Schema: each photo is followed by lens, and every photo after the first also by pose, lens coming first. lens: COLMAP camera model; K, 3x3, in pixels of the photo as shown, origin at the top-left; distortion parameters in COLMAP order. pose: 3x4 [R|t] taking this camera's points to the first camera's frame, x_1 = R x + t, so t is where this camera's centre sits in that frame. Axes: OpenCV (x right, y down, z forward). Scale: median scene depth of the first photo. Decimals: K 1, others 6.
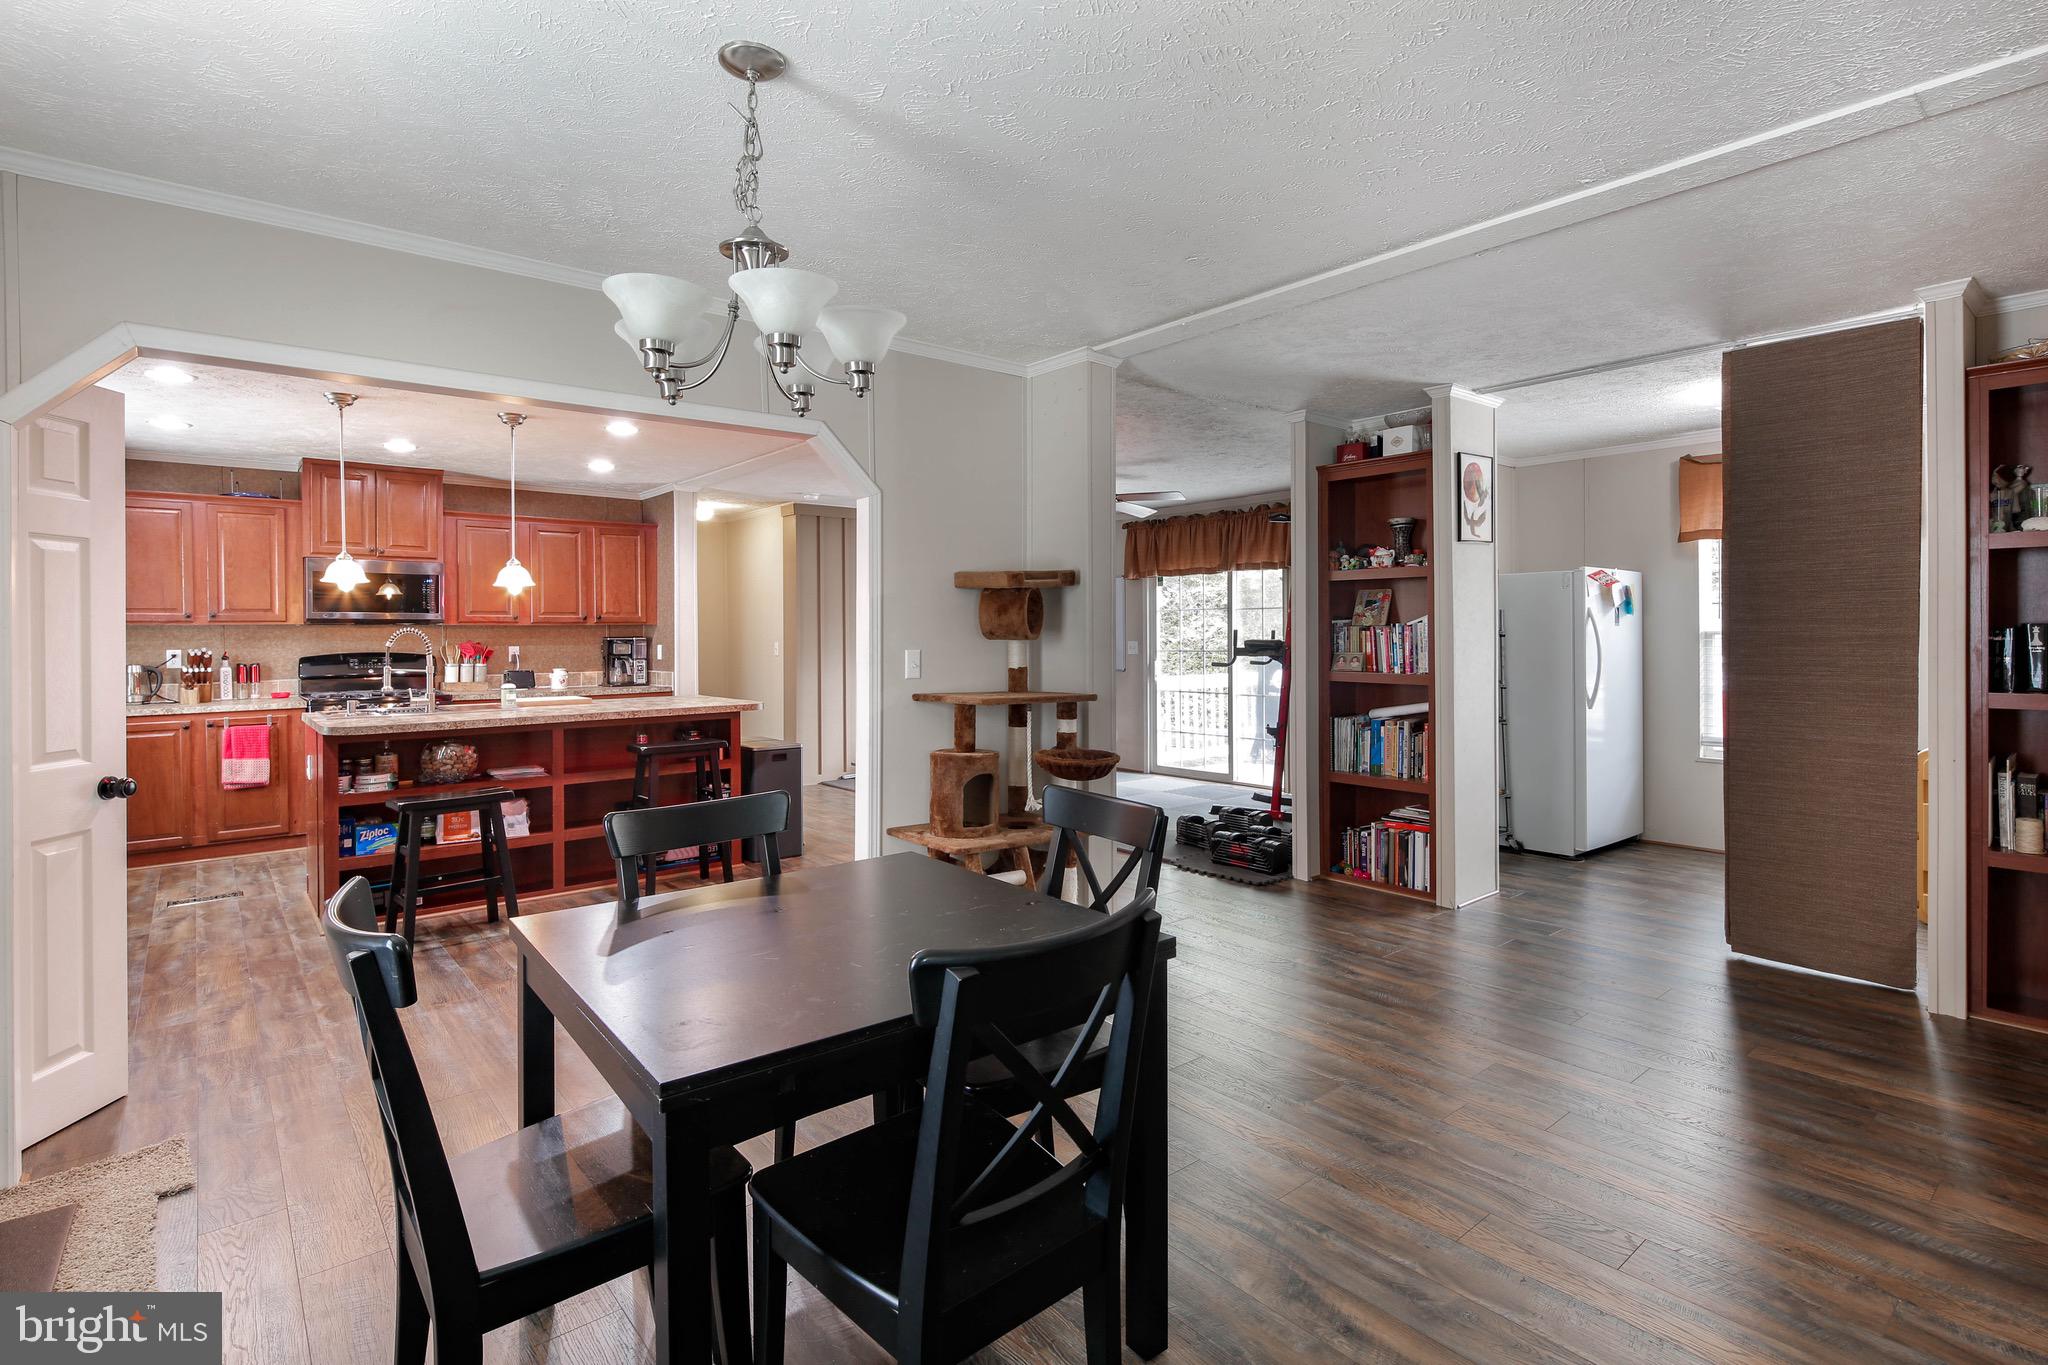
lens RADIAL K [[998.3, 0, 1006.8], [0, 998.3, 638.7], [0, 0, 1]] dist [0.004165, -0.001934]
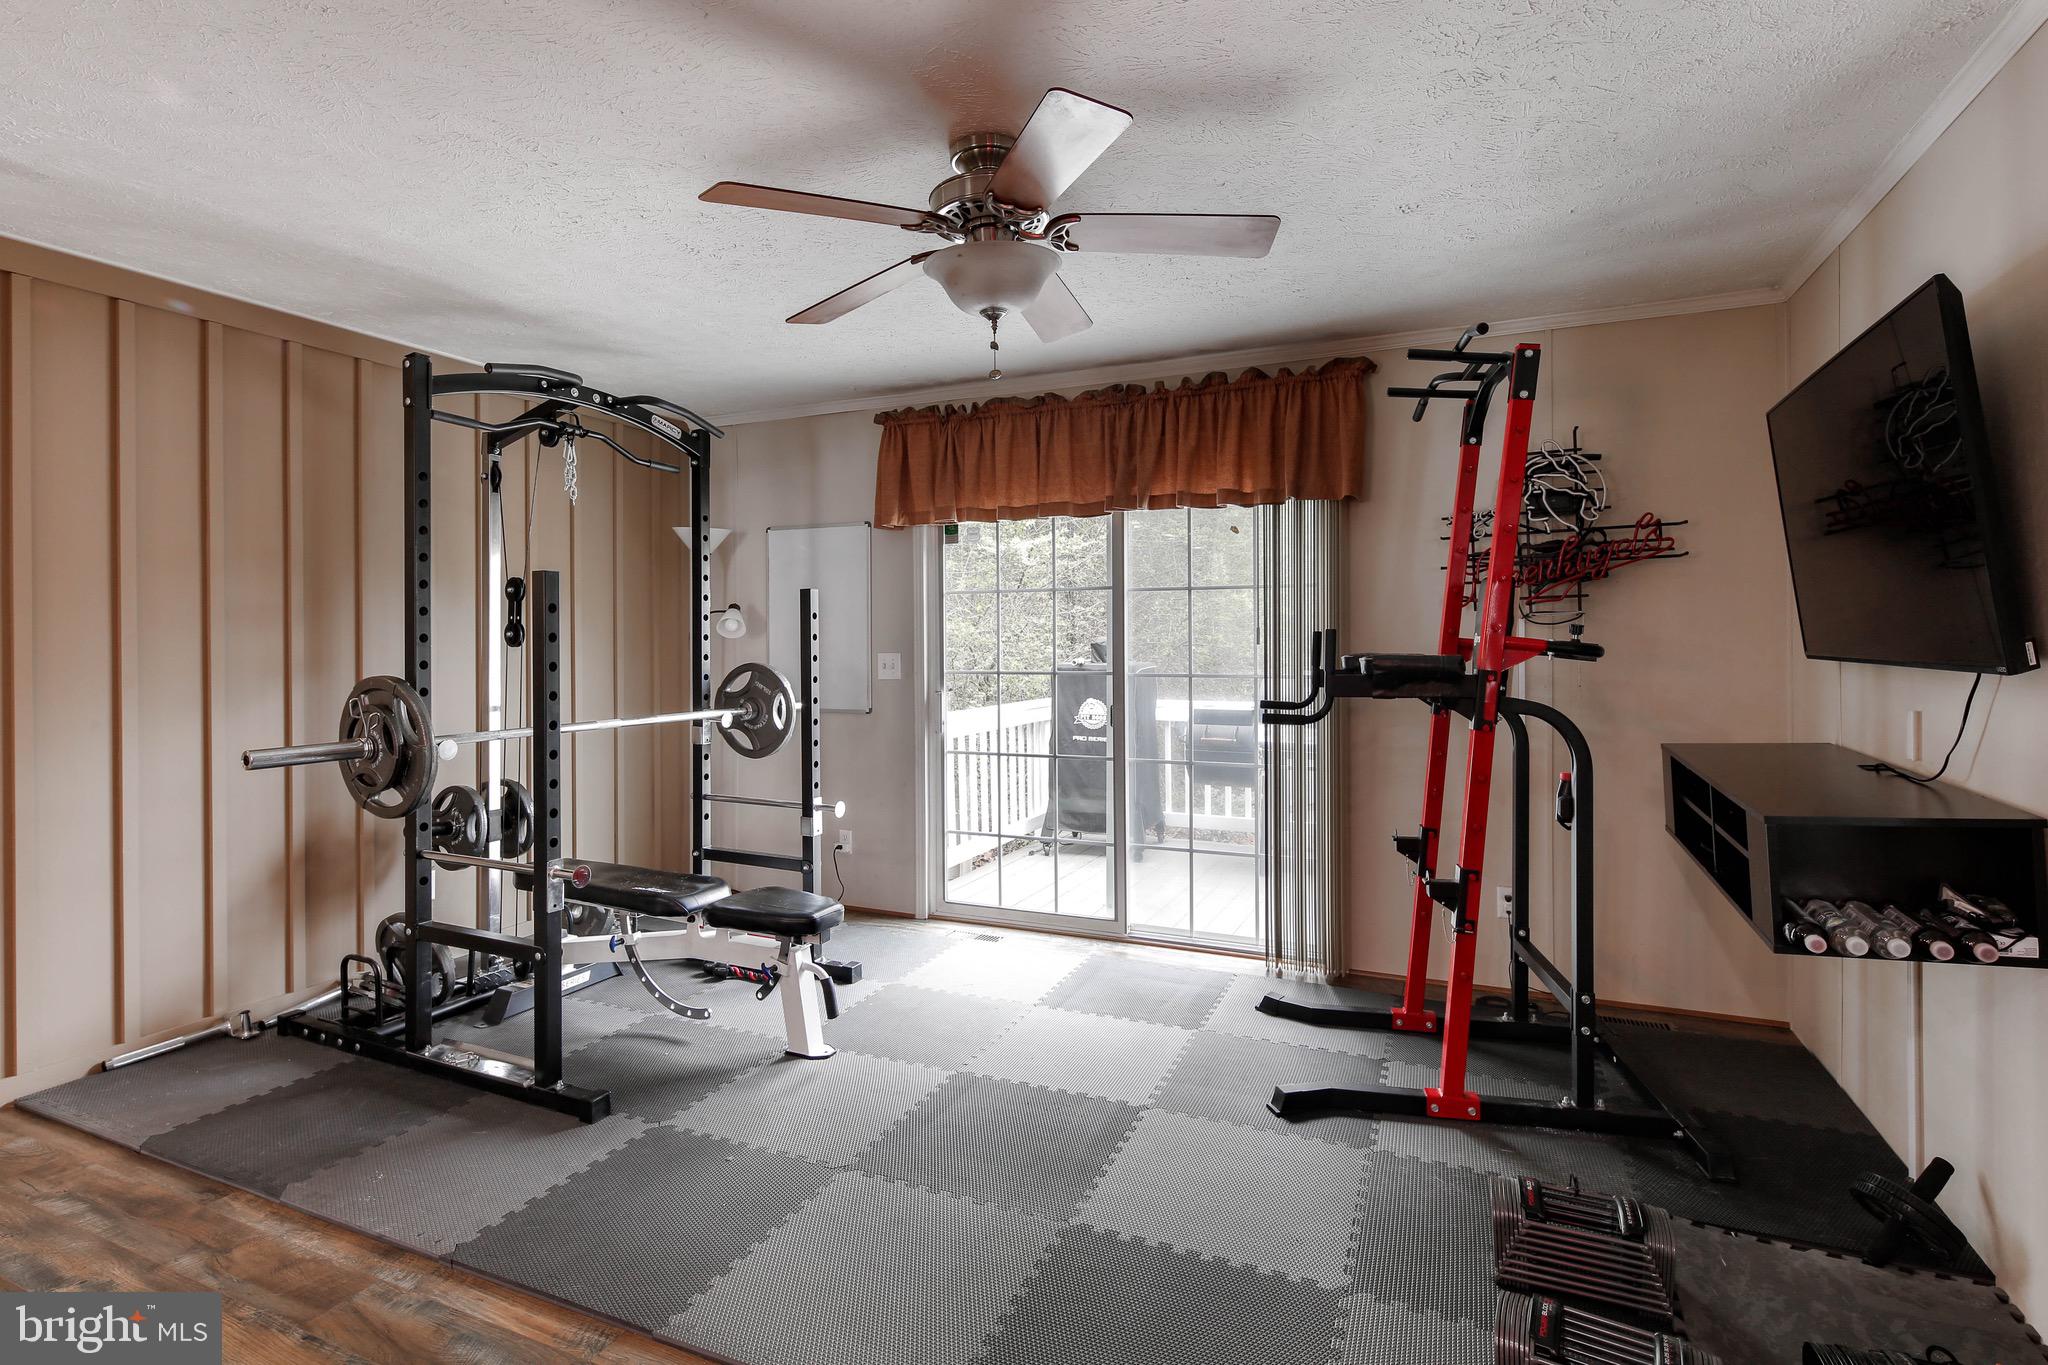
lens RADIAL K [[998.3, 0, 1024.8], [0, 998.3, 639.6], [0, 0, 1]] dist [0.004165, -0.001934]
pose [[0.893661, 0.000982, 0.448741, -0.027970], [0.000516, 0.999995, -0.003216, -0.001926], [-0.448741, 0.003105, 0.893656, 0.386541]]
